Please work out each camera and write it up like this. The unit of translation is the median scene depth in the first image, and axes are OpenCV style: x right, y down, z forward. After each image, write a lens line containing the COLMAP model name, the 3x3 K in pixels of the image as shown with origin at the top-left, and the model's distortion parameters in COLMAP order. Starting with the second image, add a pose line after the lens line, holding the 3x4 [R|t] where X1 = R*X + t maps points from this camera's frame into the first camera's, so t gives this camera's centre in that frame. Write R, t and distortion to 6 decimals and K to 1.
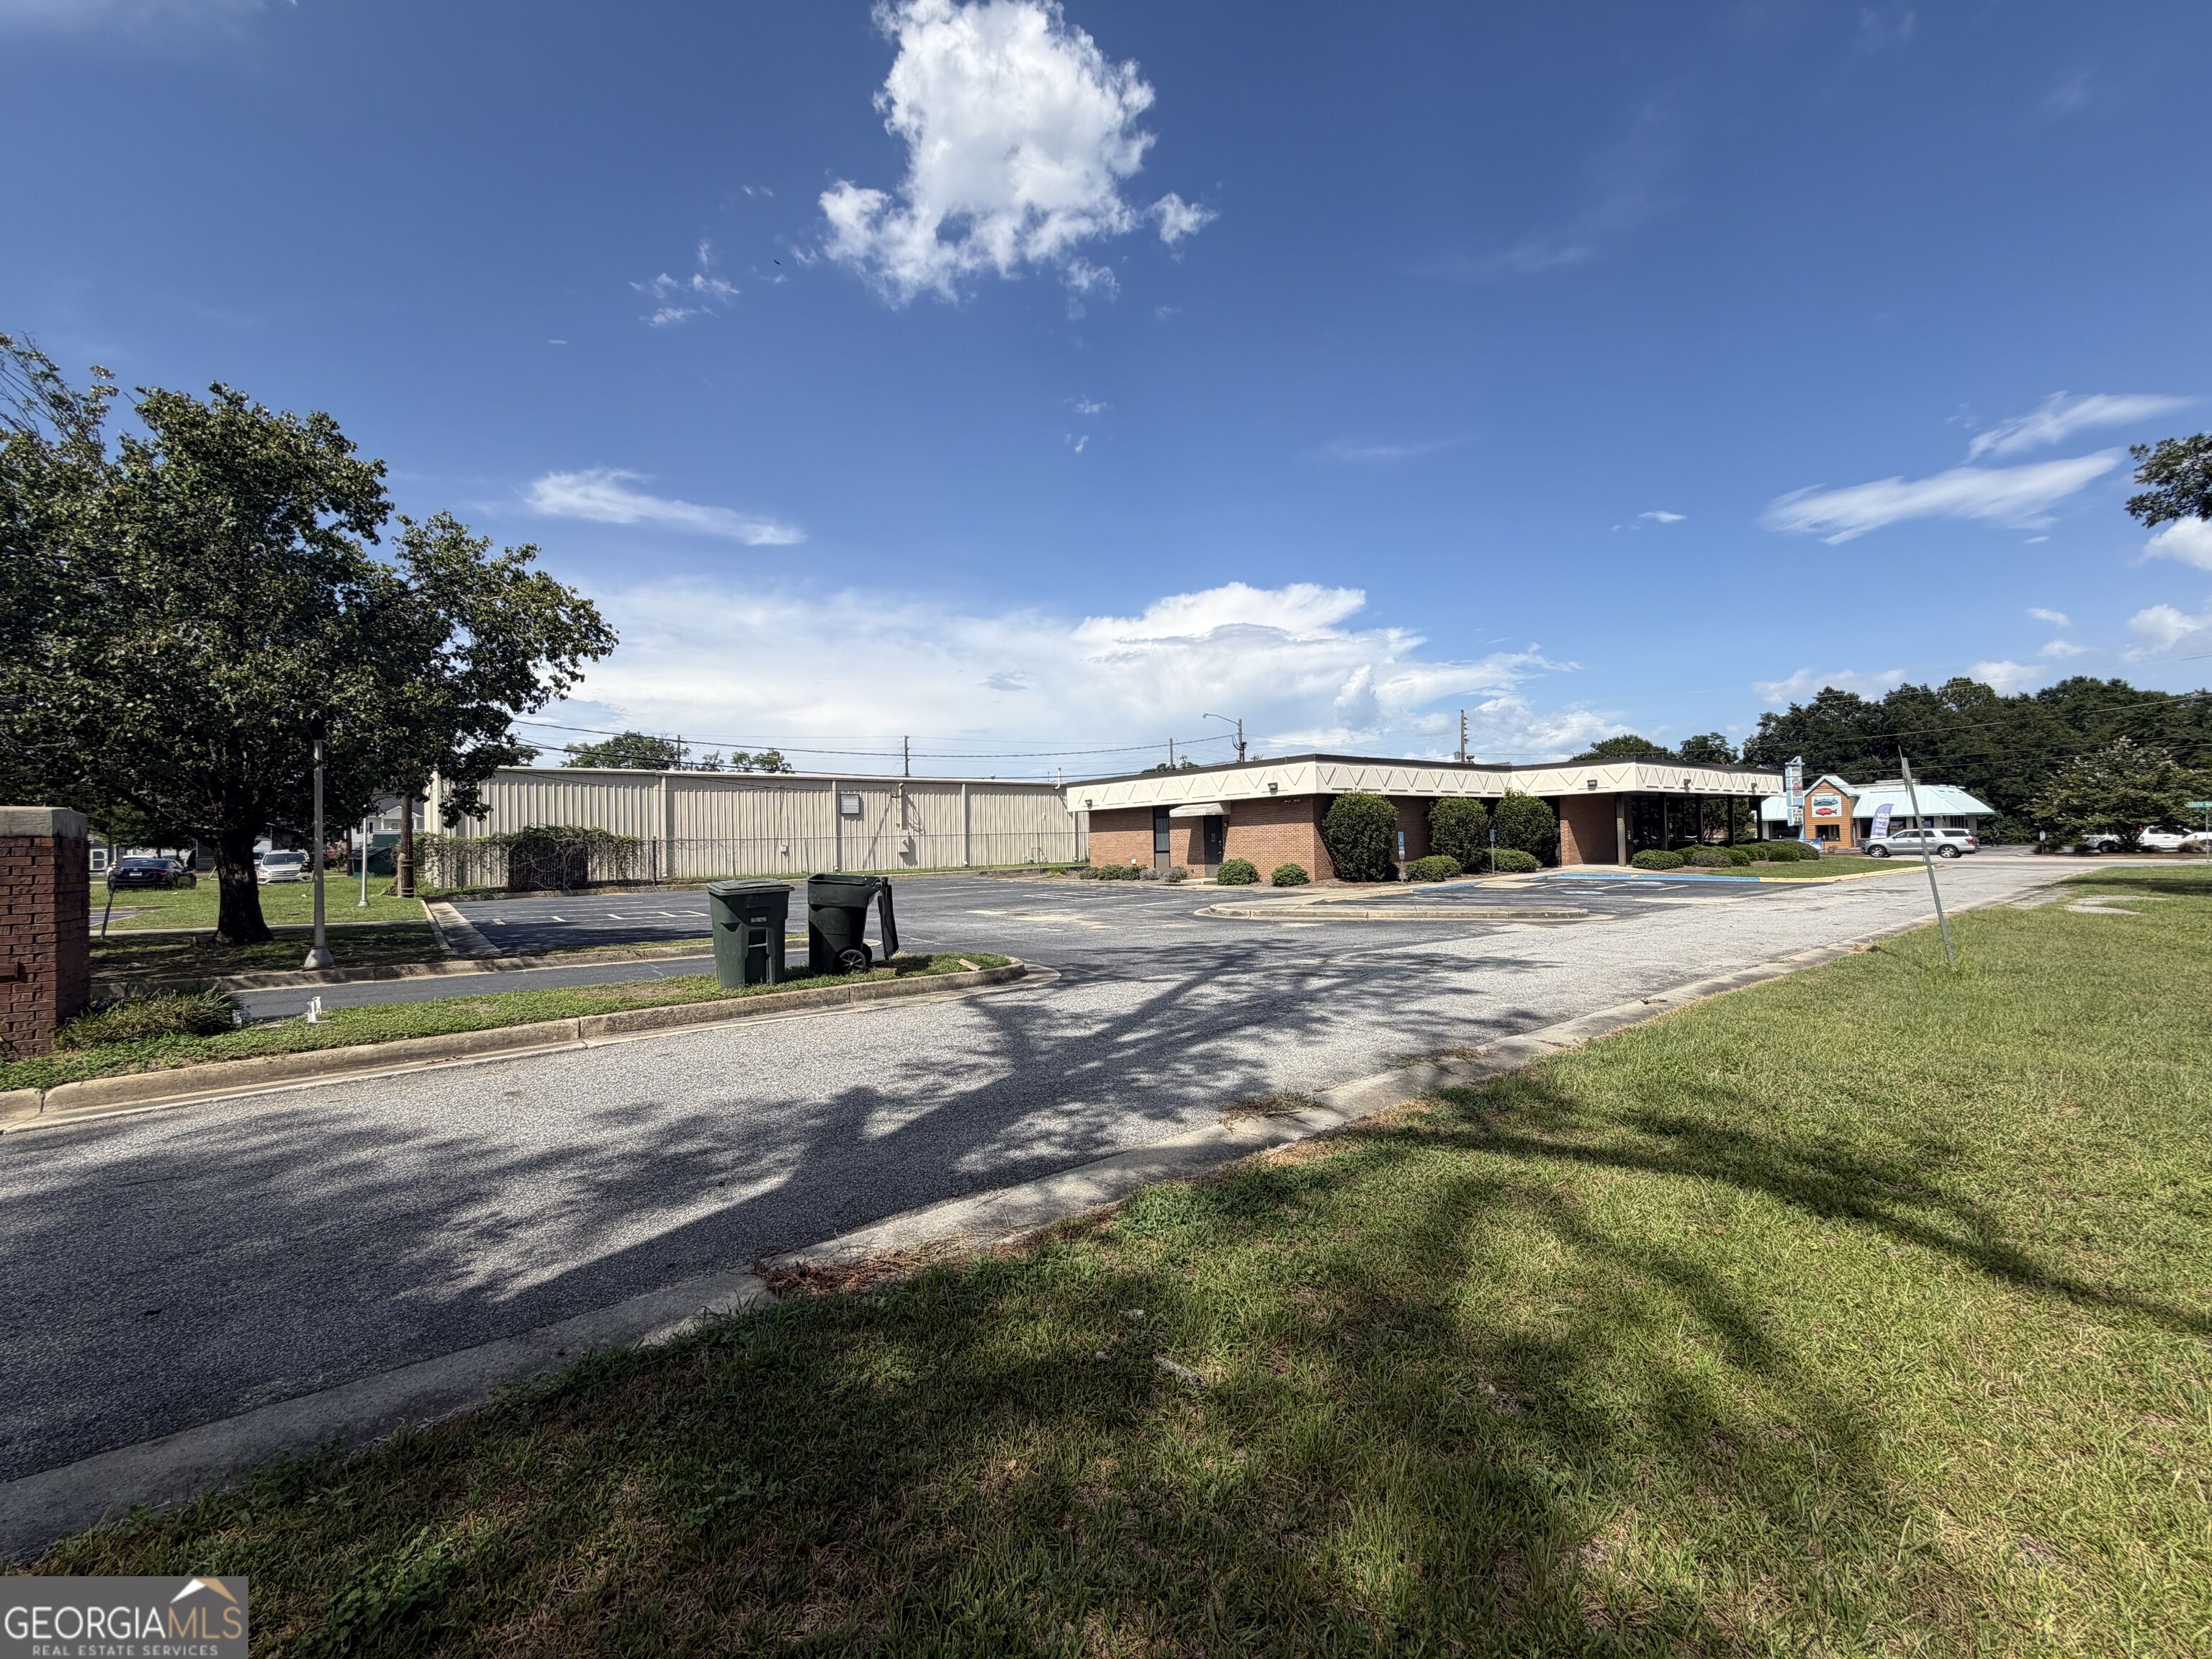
lens RADIAL K [[883.2, 0, 1102.3], [0, 883.2, 827.0], [0, 0, 1]] dist [-0.002324, 0.000825]
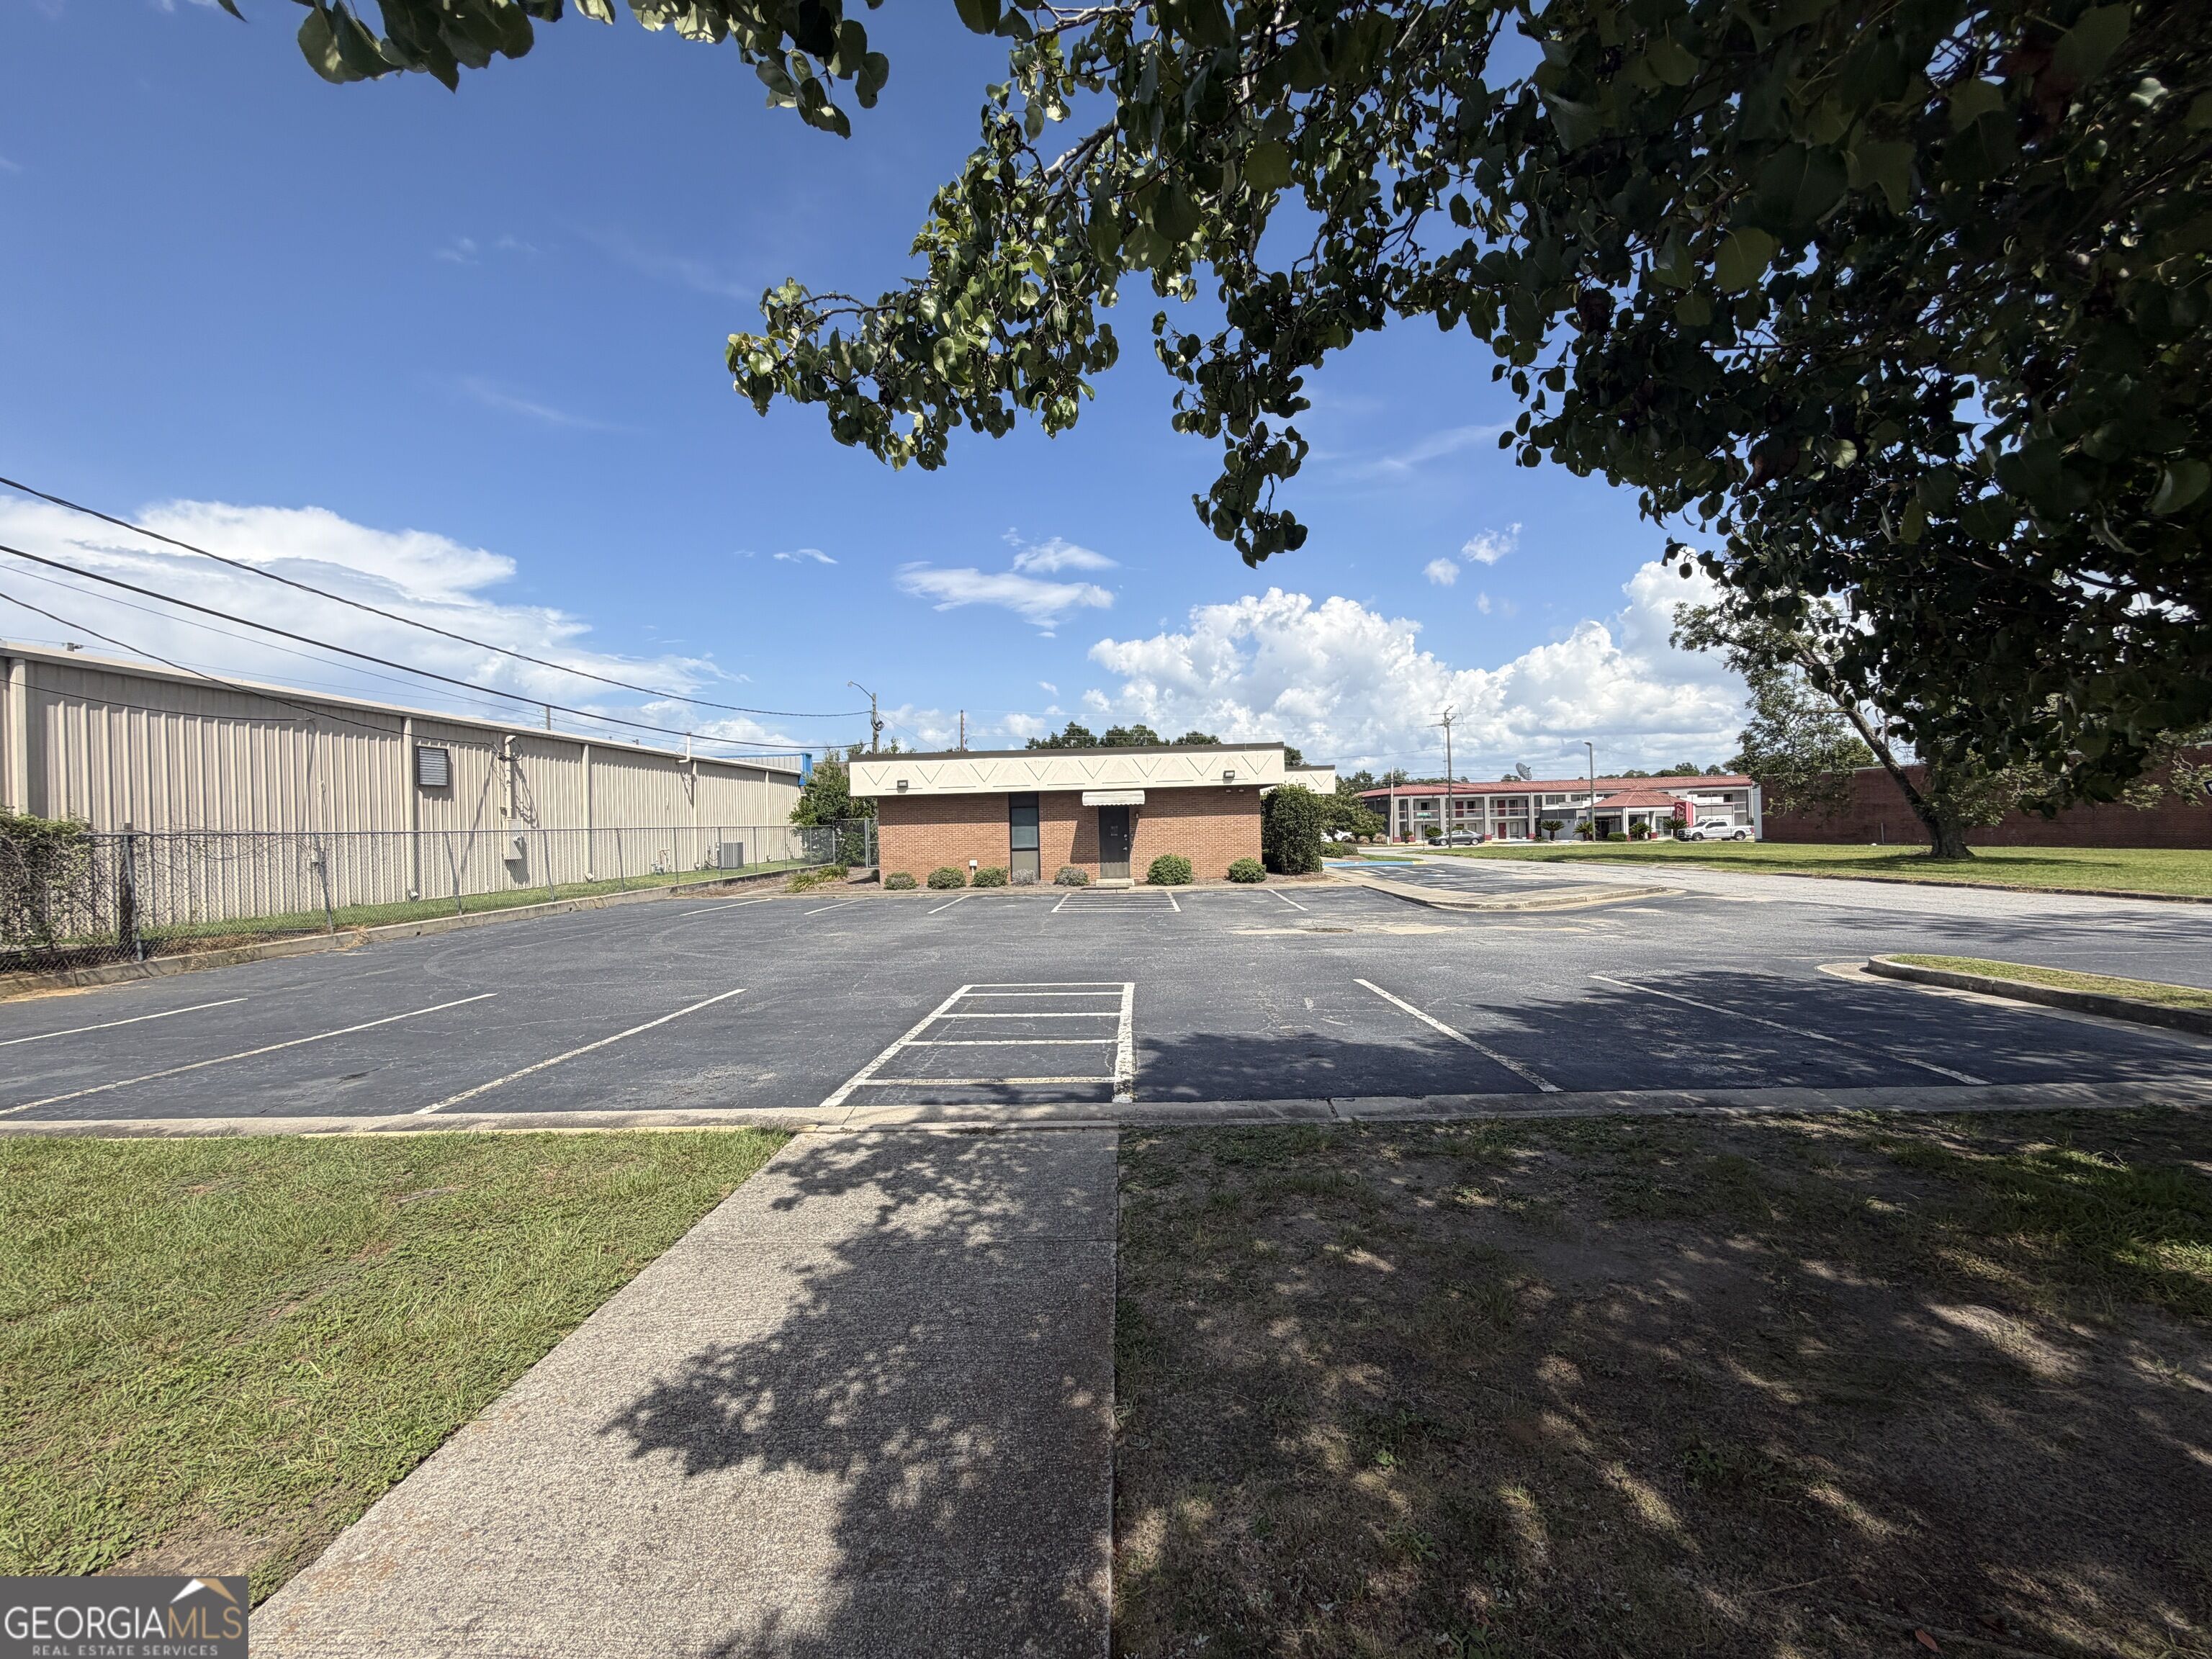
lens RADIAL K [[883.2, 0, 1102.3], [0, 883.2, 827.0], [0, 0, 1]] dist [-0.002324, 0.000825]
pose [[0.636572, 0.006467, 0.771190, -0.515377], [-0.002604, 0.999977, -0.006235, 0.012823], [-0.771213, 0.001961, 0.636574, 0.448881]]
